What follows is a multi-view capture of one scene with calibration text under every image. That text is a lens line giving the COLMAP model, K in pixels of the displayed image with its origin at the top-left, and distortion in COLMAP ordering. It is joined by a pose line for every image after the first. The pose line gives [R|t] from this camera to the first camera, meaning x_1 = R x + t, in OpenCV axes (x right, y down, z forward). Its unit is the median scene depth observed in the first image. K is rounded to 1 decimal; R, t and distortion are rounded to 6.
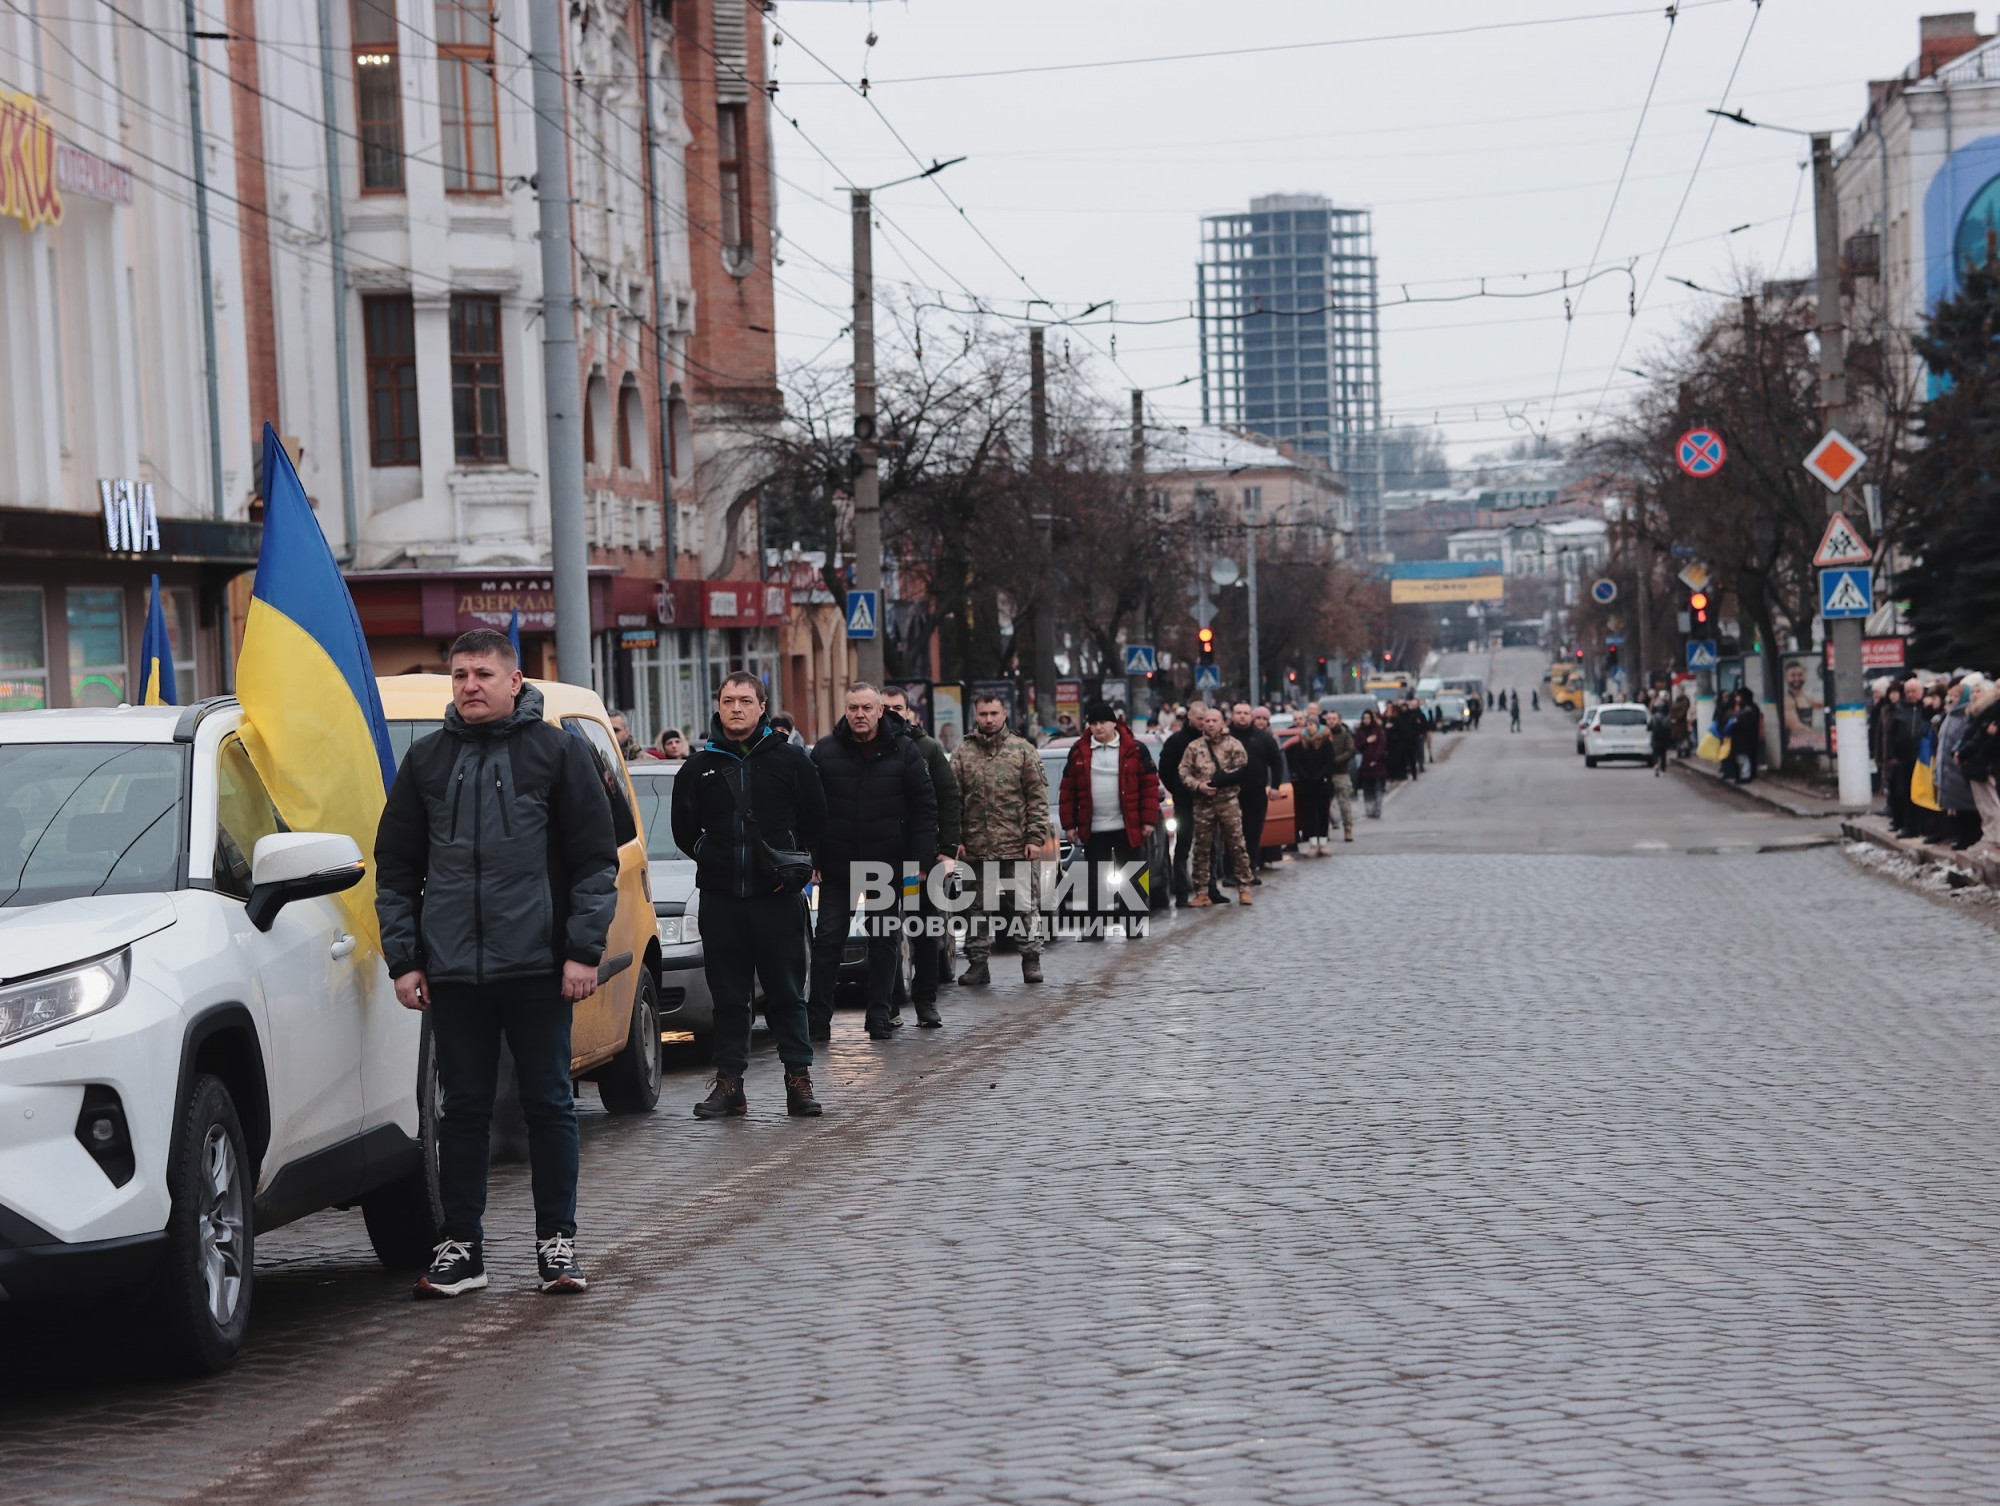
lens RADIAL K [[5648.3, 0, 1000.0], [0, 5648.3, 753.0], [0, 0, 1]] dist [0.700091, 2.007346]
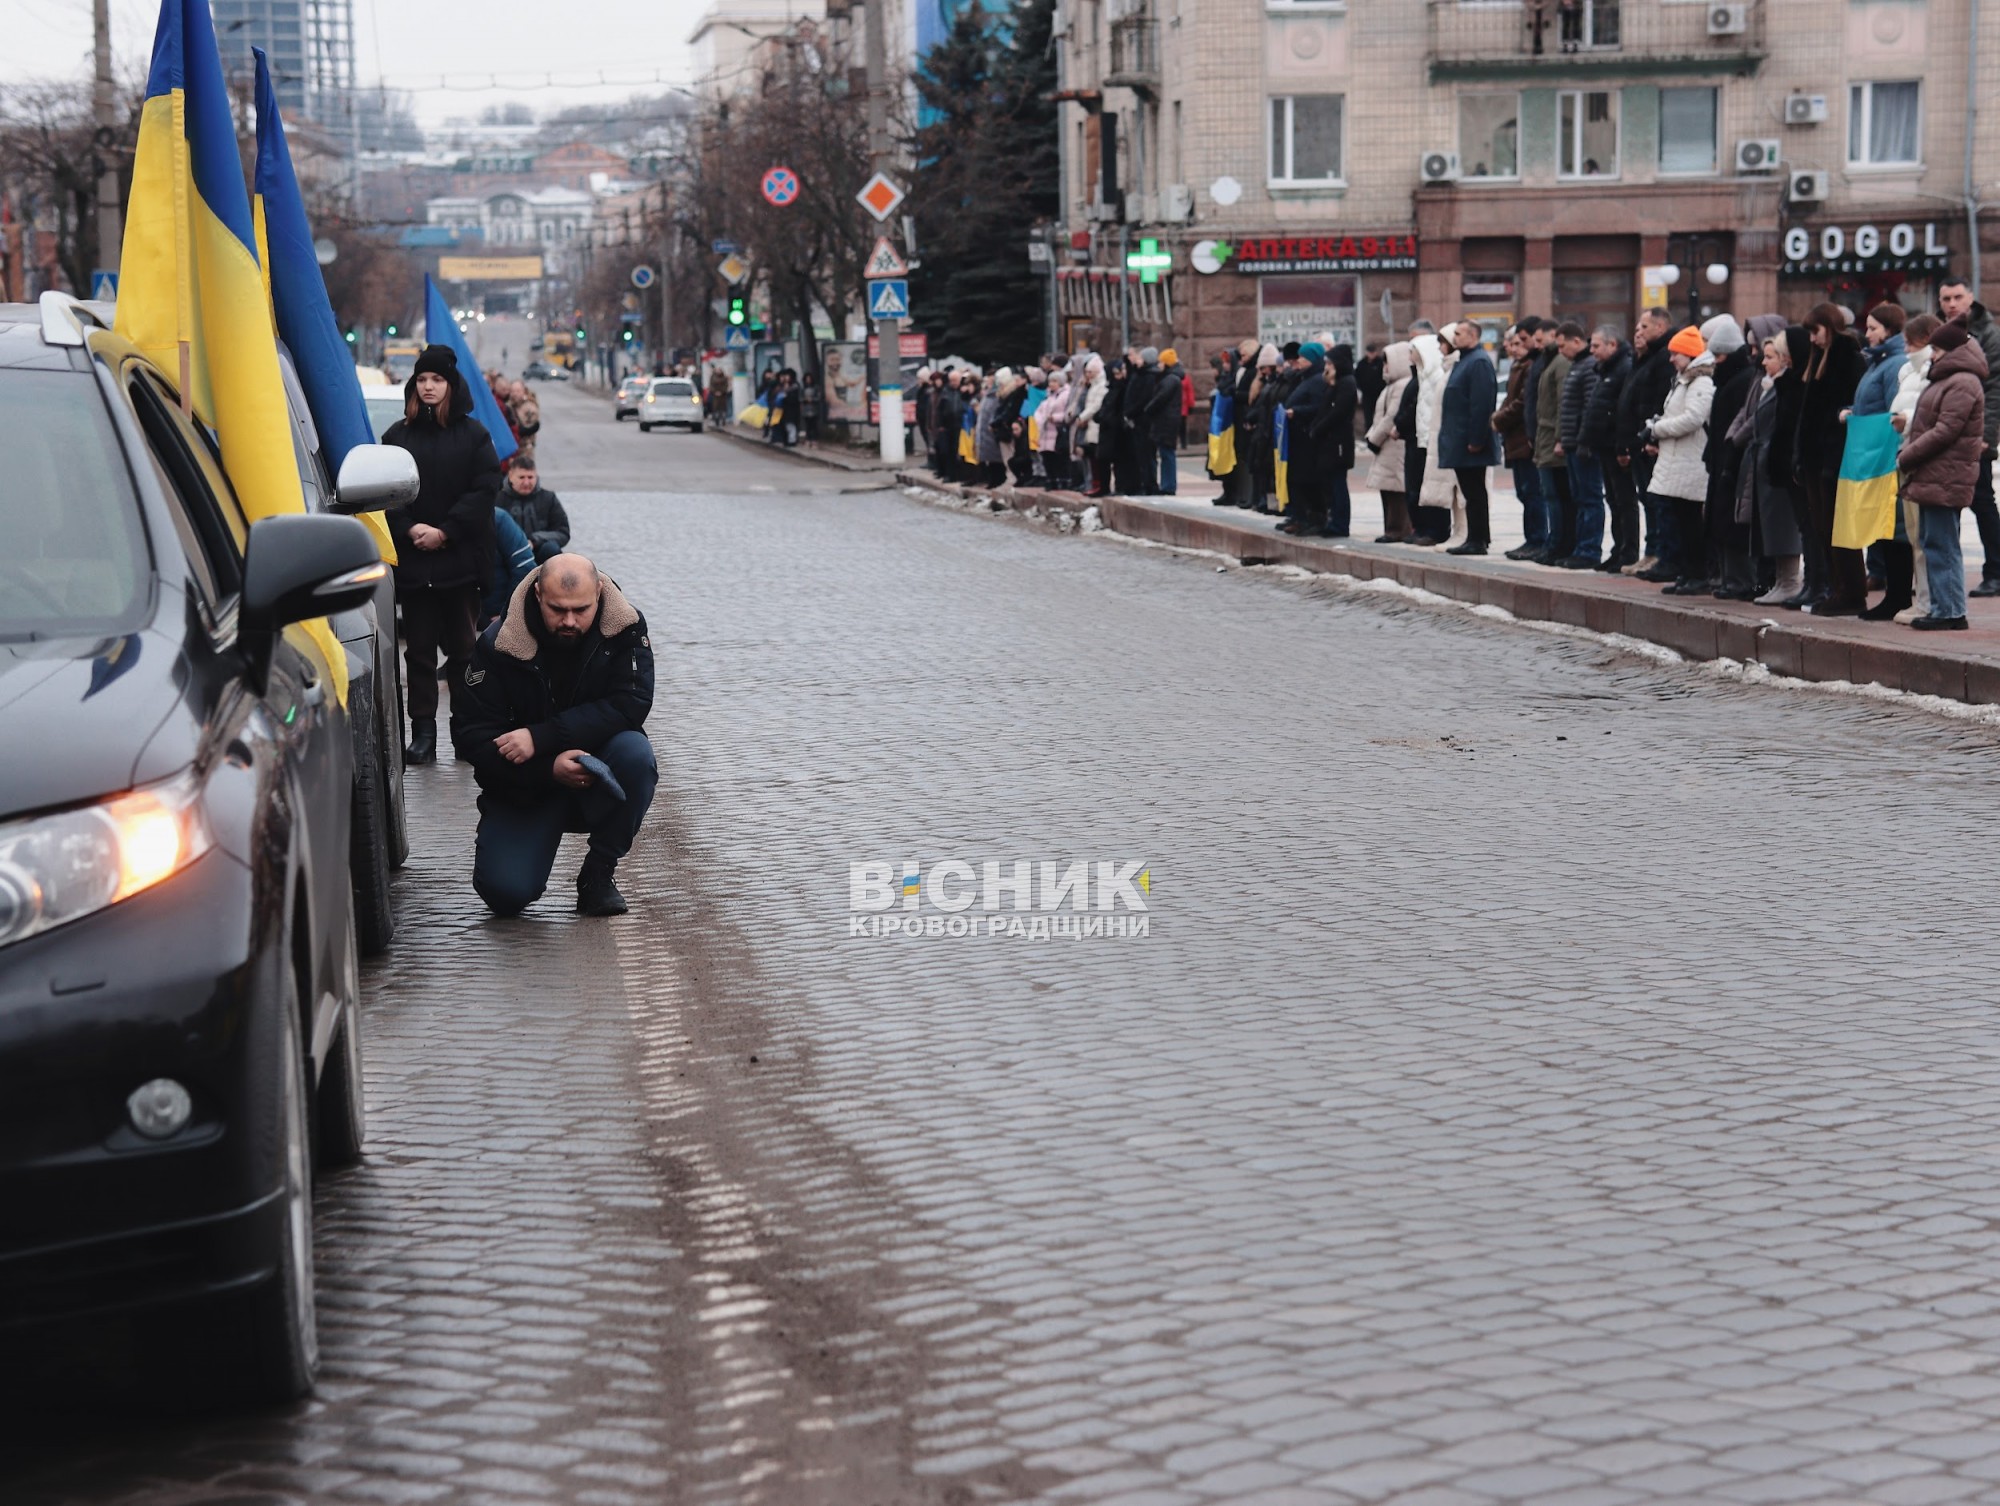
lens RADIAL K [[5648.3, 0, 1000.0], [0, 5648.3, 753.0], [0, 0, 1]] dist [0.700091, 2.007346]
pose [[0.983362, 0.004681, 0.181598, -0.048655], [-0.015299, 0.998250, 0.057118, 0.000817], [-0.181013, -0.058946, 0.981713, -0.219842]]
